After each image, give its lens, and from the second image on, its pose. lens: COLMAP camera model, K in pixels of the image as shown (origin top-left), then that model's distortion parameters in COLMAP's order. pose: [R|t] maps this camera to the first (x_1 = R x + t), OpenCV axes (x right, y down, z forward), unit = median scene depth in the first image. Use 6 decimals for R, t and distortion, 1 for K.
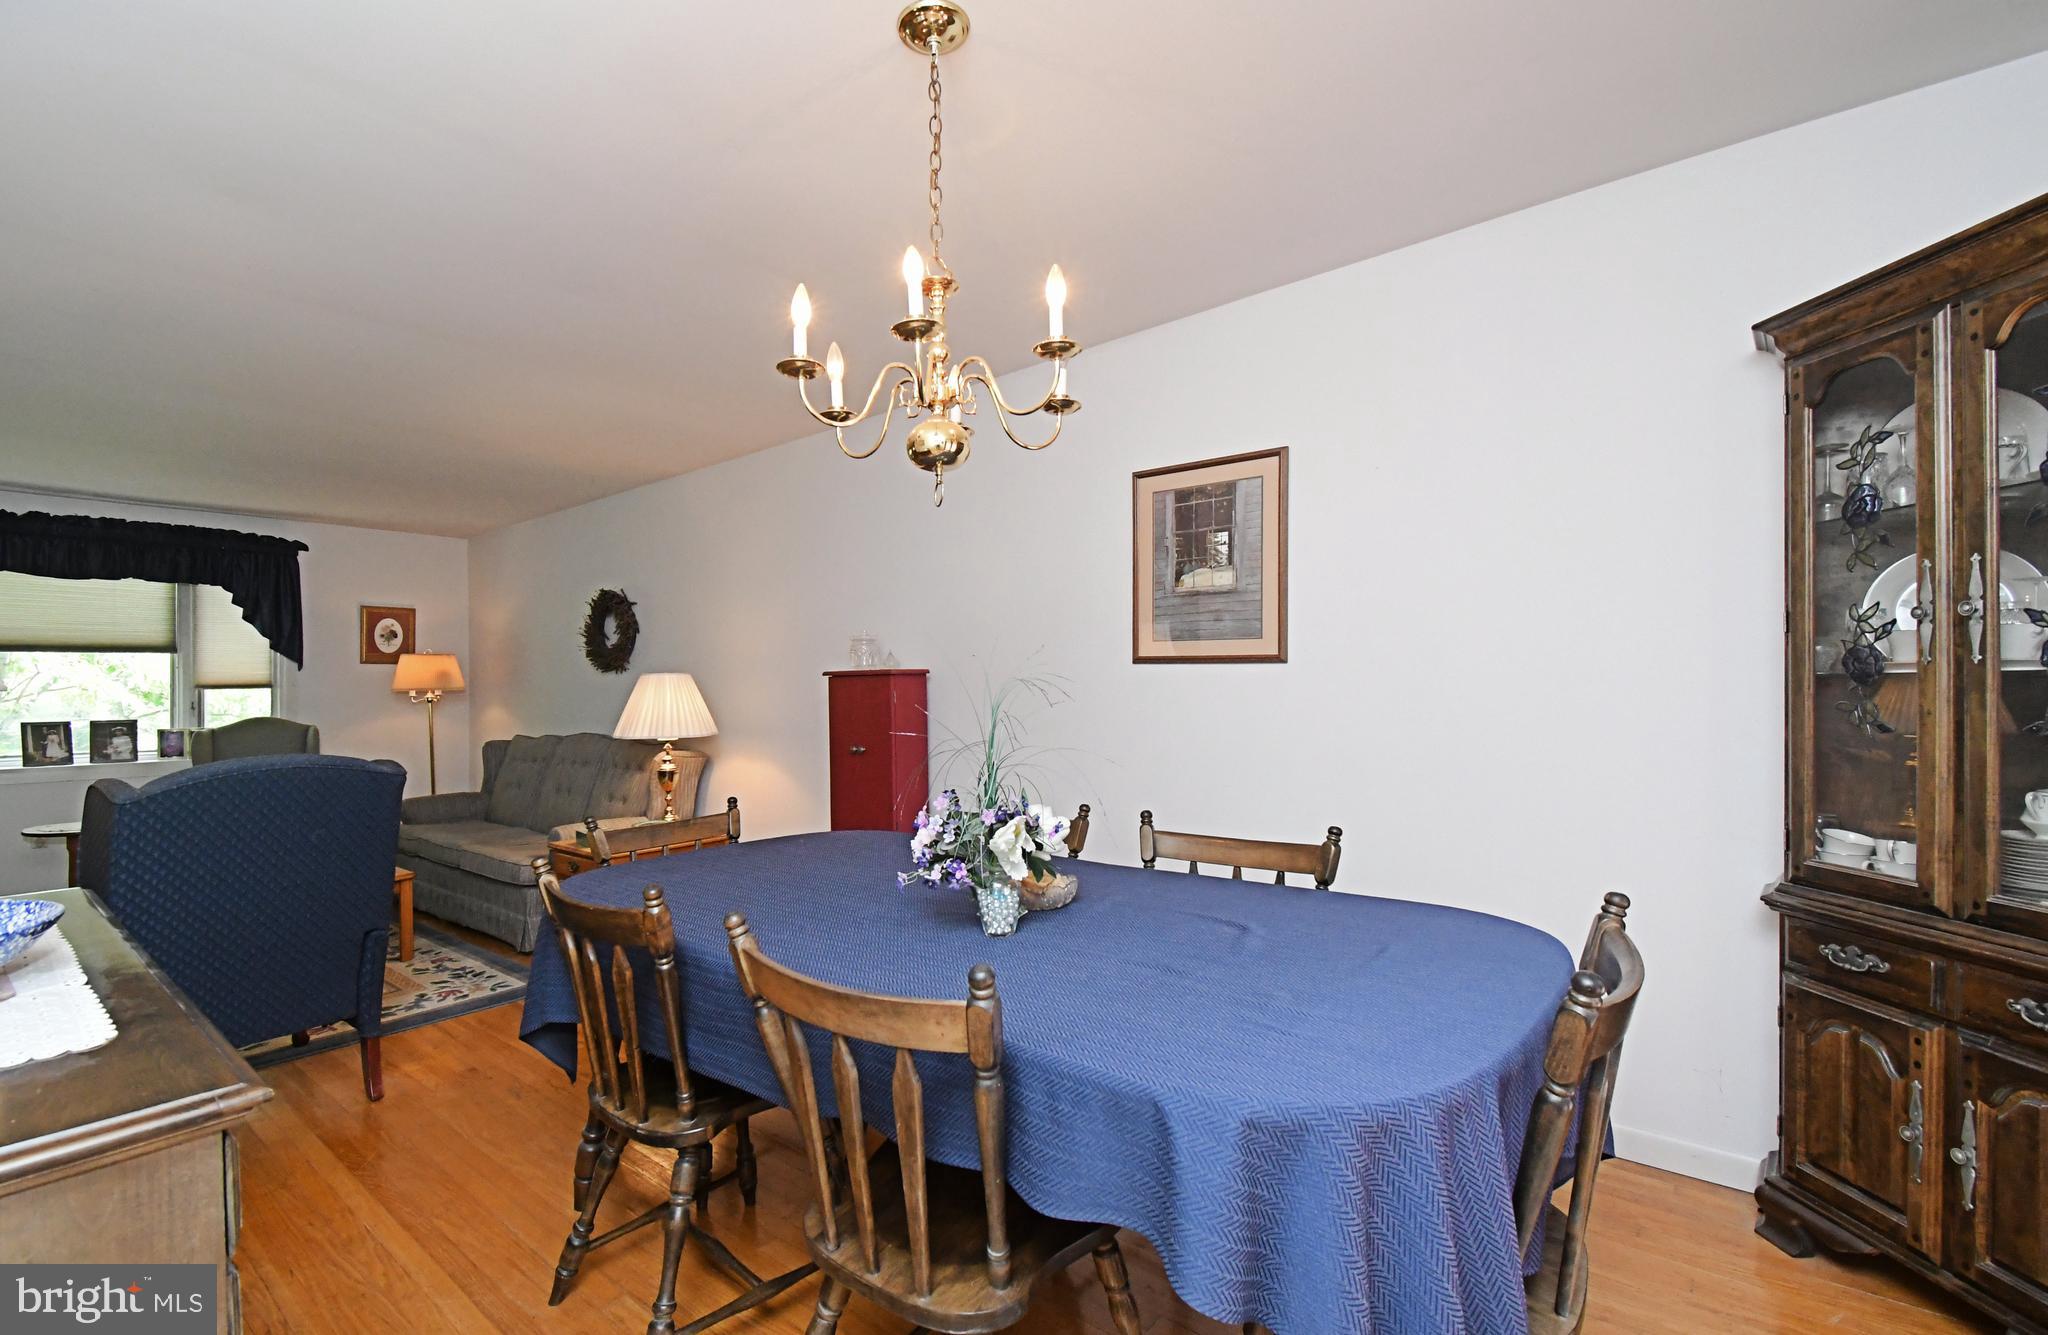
lens RADIAL K [[878.2, 0, 991.4], [0, 878.2, 657.7], [0, 0, 1]] dist [0.041378, -0.019432]
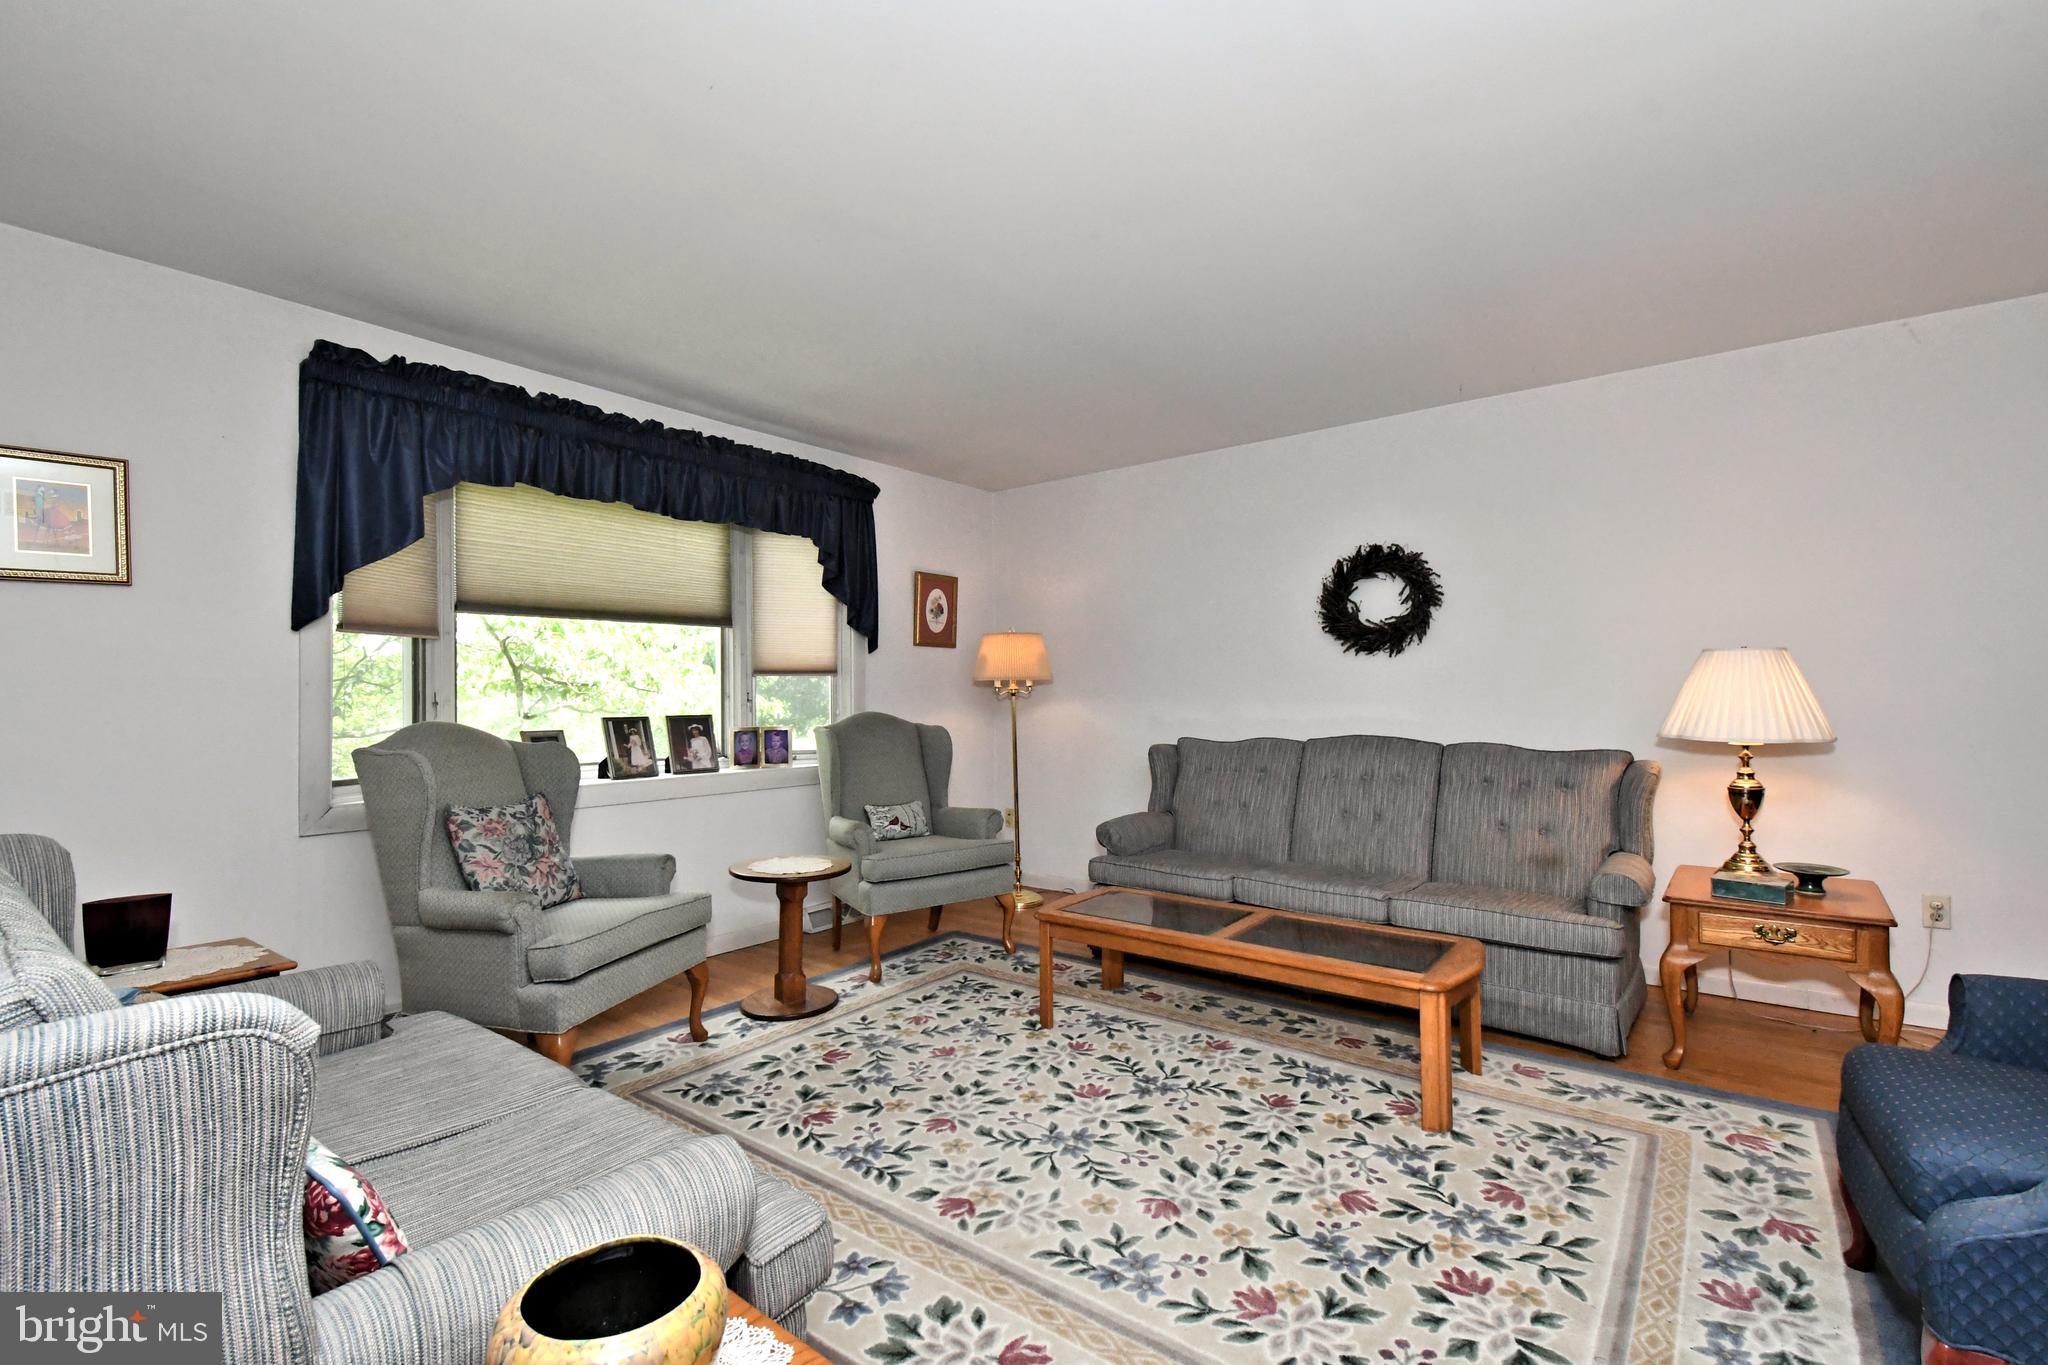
lens RADIAL K [[883.2, 0, 1083.6], [0, 883.2, 678.4], [0, 0, 1]] dist [0.036940, -0.025960]
pose [[0.997521, 0.007262, 0.069998, -0.669907], [-0.008345, 0.999850, 0.015188, 0.024223], [-0.069877, -0.015734, 0.997432, 0.239263]]
